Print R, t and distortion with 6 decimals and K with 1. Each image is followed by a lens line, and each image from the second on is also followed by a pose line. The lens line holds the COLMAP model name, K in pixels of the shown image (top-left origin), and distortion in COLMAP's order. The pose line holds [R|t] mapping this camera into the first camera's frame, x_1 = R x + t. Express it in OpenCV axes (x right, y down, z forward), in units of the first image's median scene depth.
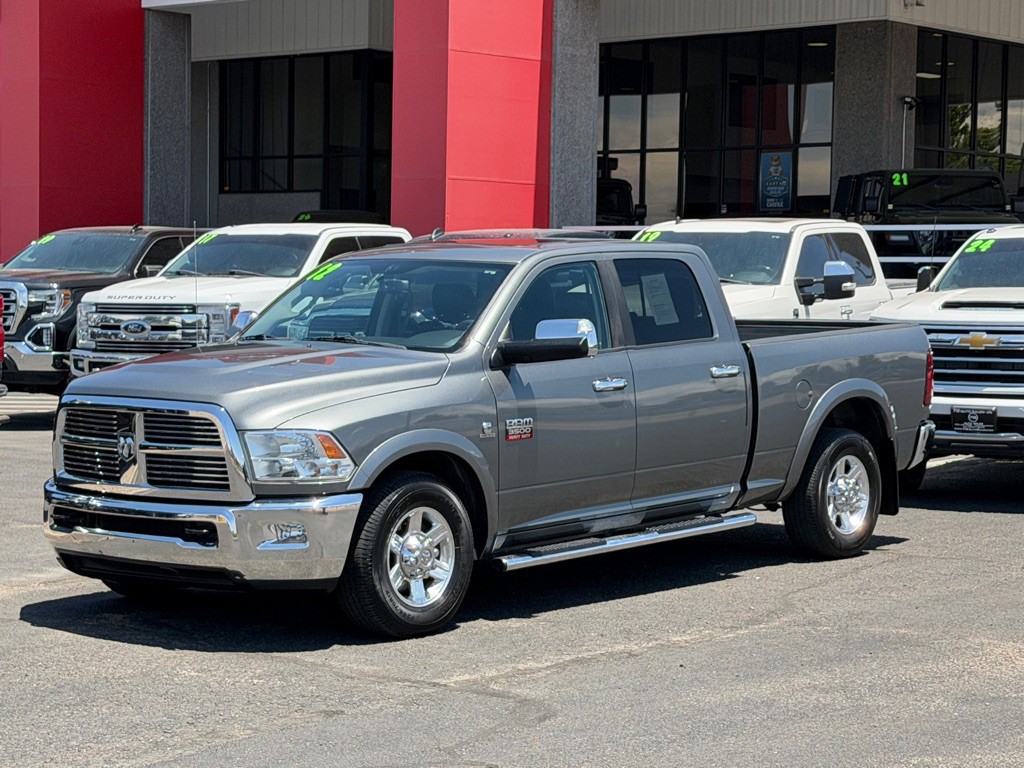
lens RADIAL K [[2264.7, 0, 516.0], [0, 2264.7, 386.3], [0, 0, 1]] dist [0.129239, 0.267352]
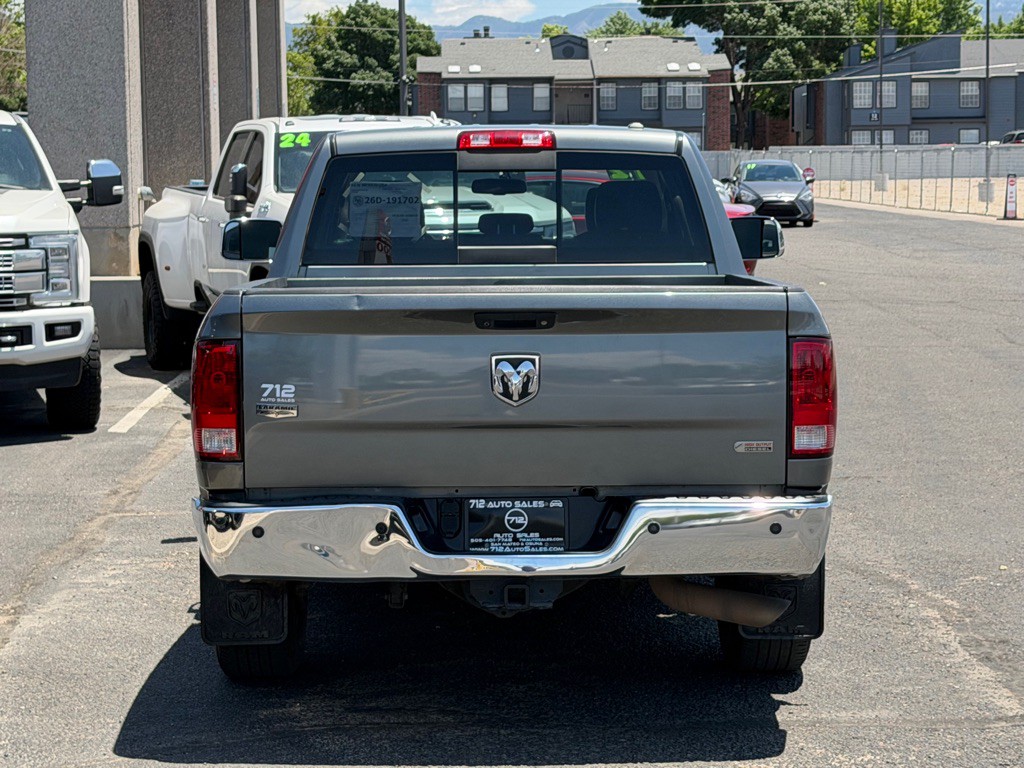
lens RADIAL K [[2291.7, 0, 525.8], [0, 2291.7, 380.4], [0, 0, 1]] dist [0.148680, -0.012495]
pose [[0.718421, -0.081441, 0.690825, -0.392485], [0.054857, 0.996663, 0.060448, -0.019889], [-0.693442, -0.005531, 0.720491, 0.330739]]
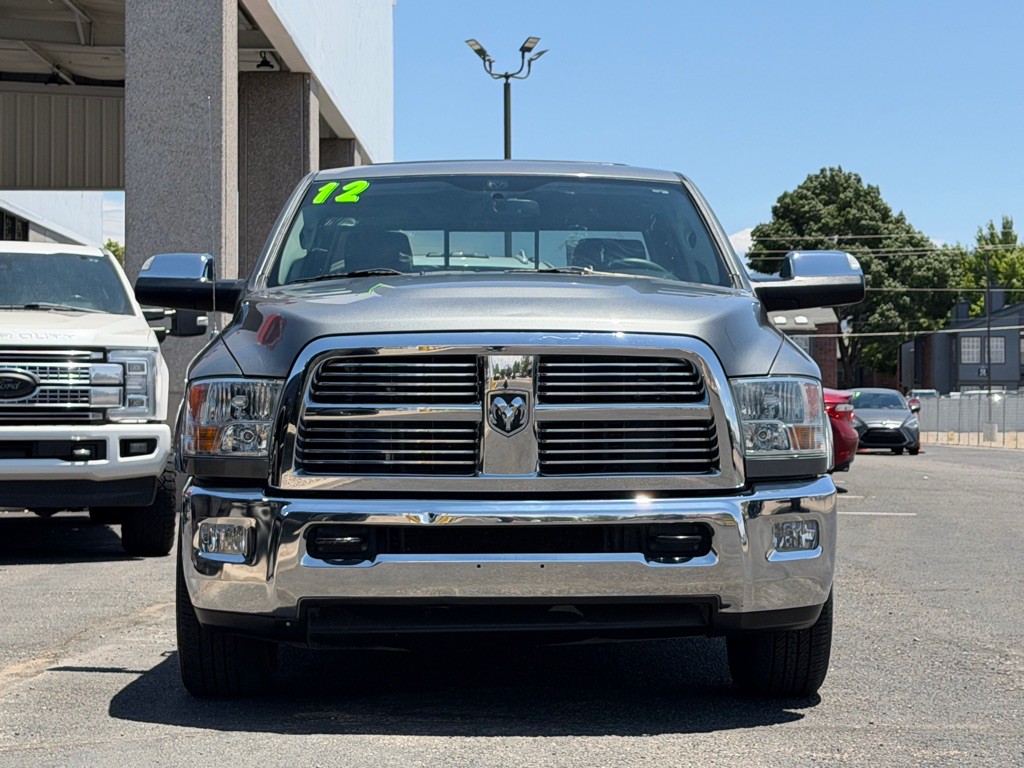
lens RADIAL K [[2283.3, 0, 524.6], [0, 2283.3, 395.0], [0, 0, 1]] dist [0.123069, 0.324857]
pose [[0.751100, 0.000955, 0.660188, -0.367619], [0.041781, 0.997926, -0.048978, 0.033458], [-0.658865, 0.064371, 0.749502, 0.347810]]
